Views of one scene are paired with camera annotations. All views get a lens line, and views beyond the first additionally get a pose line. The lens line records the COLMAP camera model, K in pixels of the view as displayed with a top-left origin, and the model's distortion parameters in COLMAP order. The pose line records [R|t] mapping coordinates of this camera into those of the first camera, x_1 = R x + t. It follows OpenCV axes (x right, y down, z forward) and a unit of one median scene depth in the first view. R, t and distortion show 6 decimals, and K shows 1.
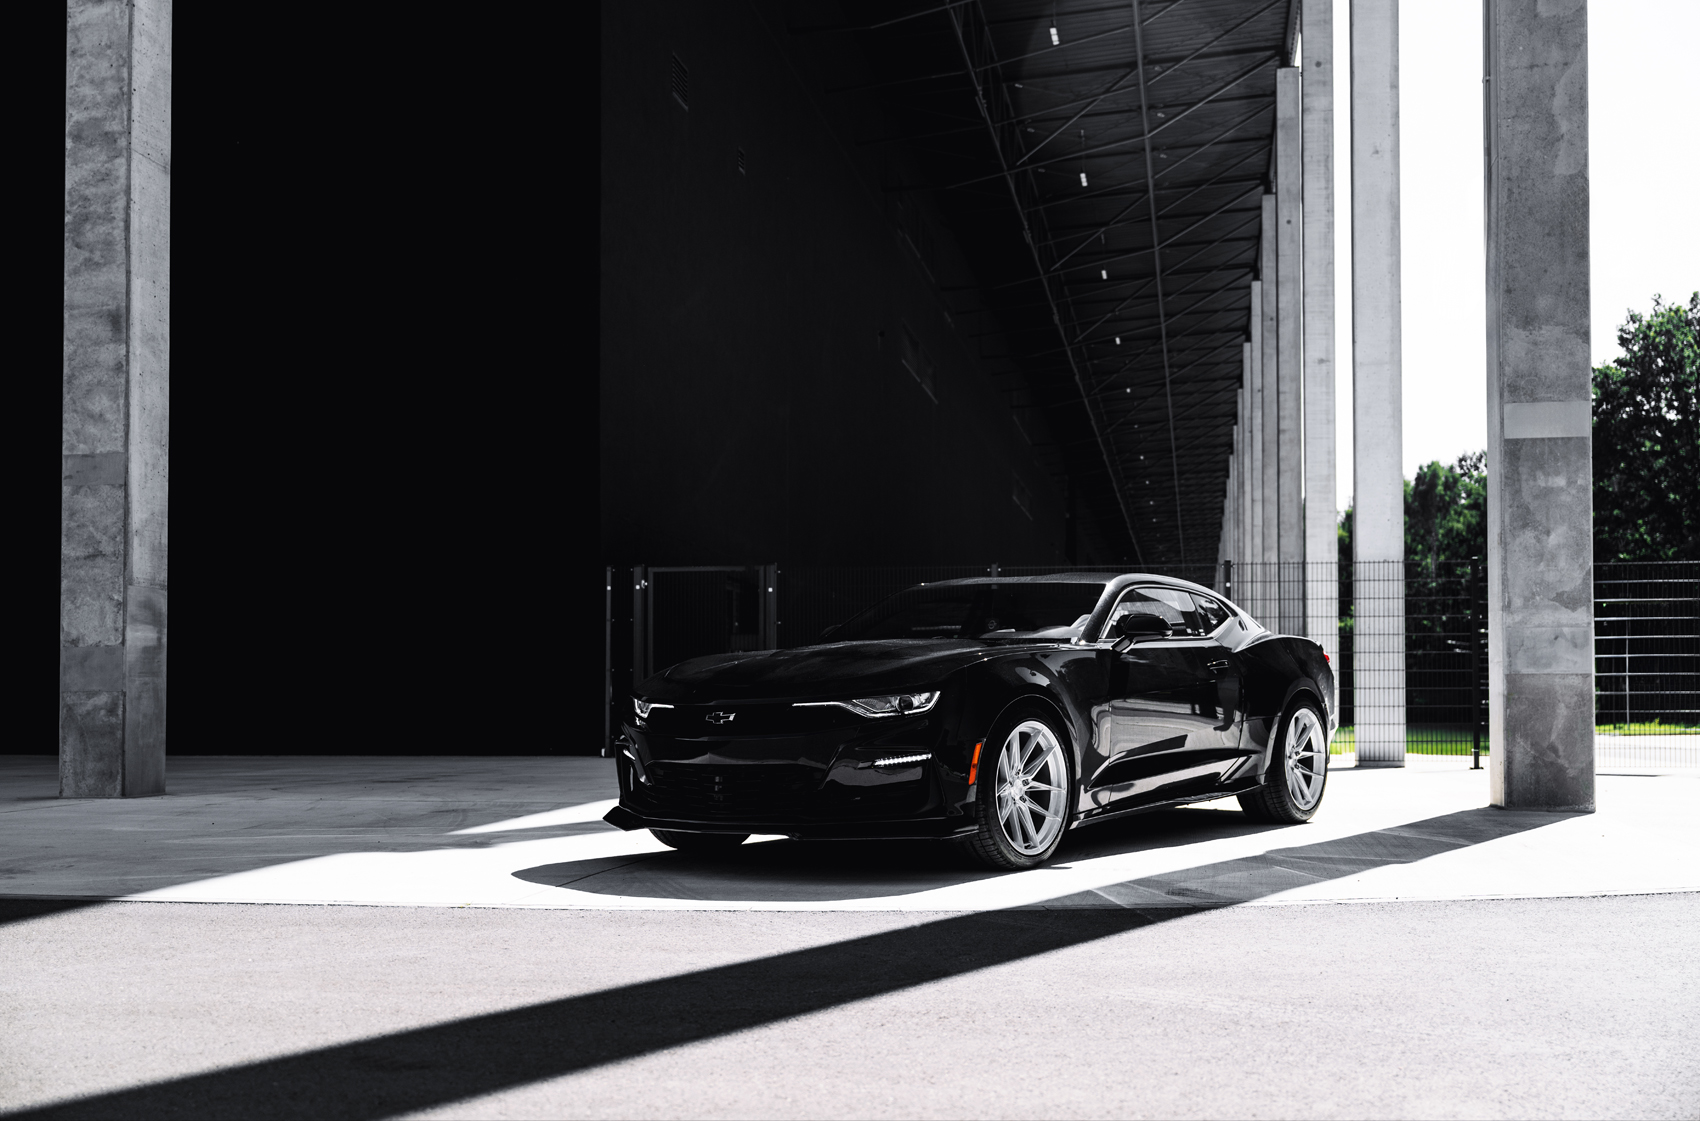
lens RADIAL K [[1658.3, 0, 841.4], [0, 1658.3, 683.0], [0, 0, 1]] dist [0.000487, 0.008447]
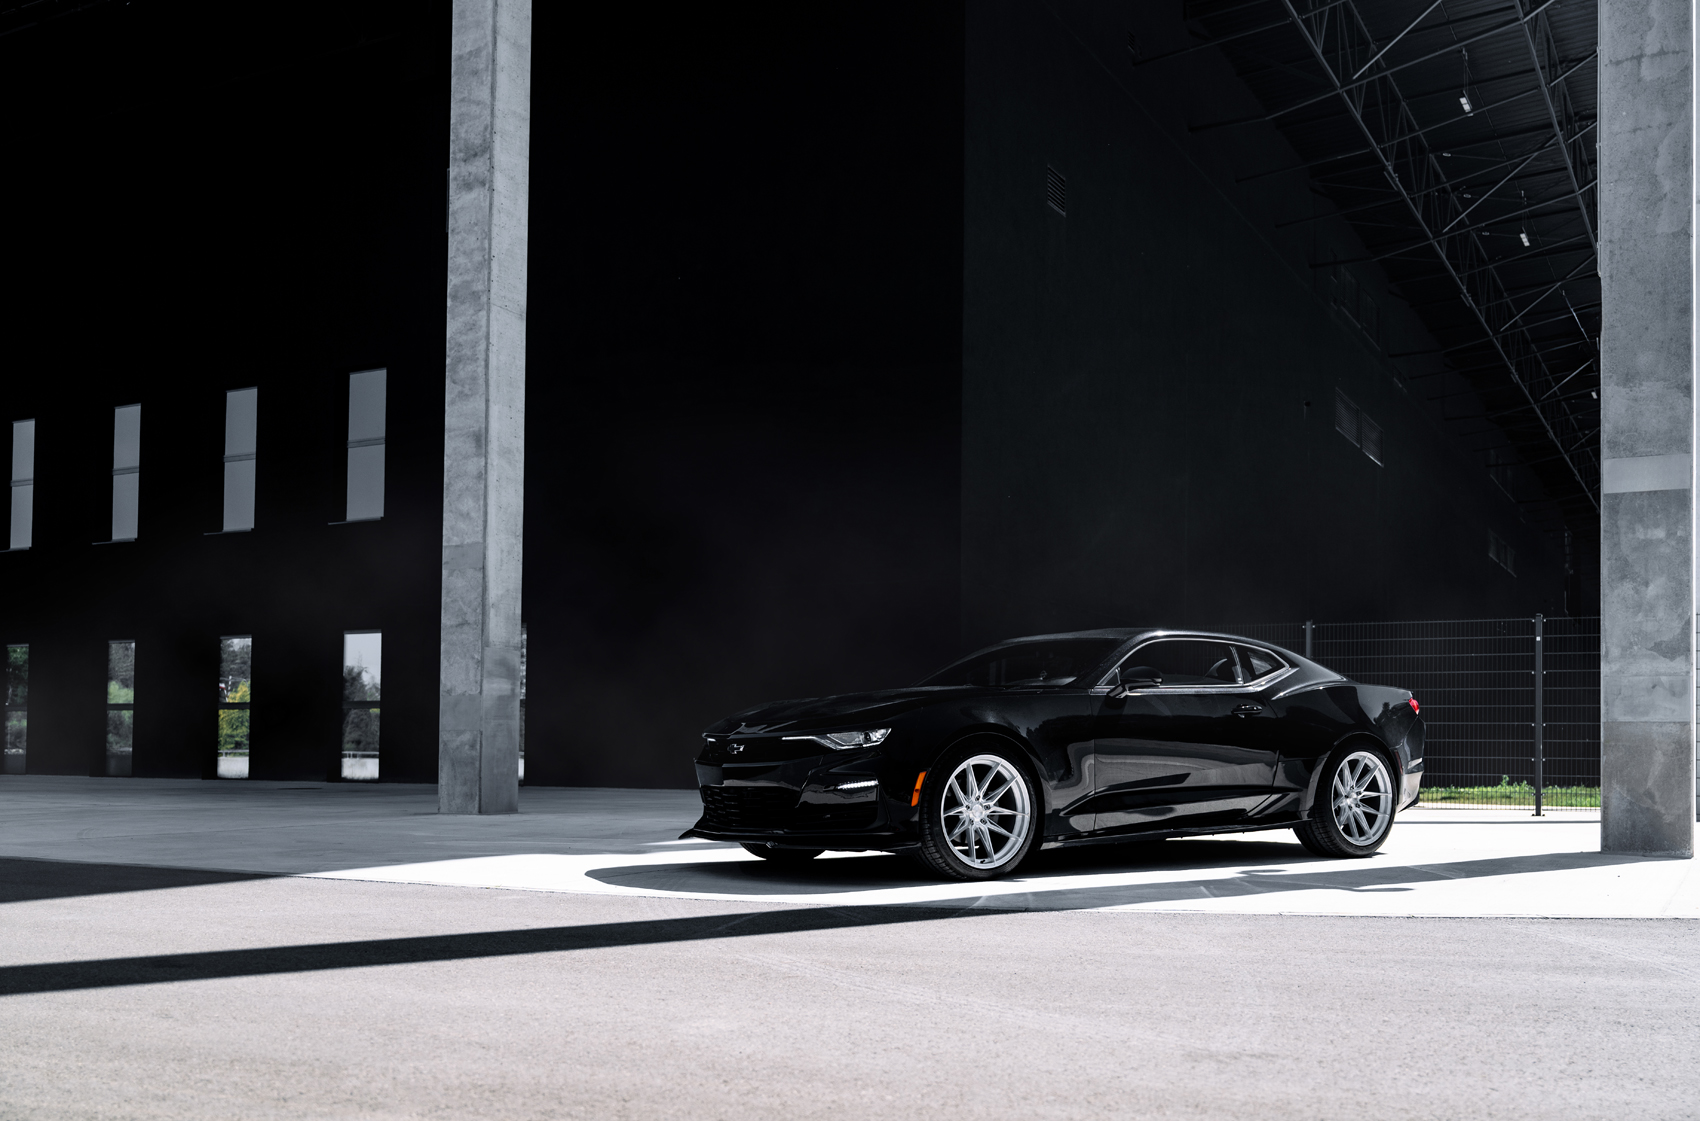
lens RADIAL K [[1518.3, 0, 855.8], [0, 1518.3, 736.0], [0, 0, 1]] dist [0.000168, 0.003699]
pose [[0.957186, 0.008733, -0.289341, 0.178400], [-0.008514, 0.999962, 0.002017, 0.004314], [0.289348, 0.000533, 0.957224, -0.030081]]
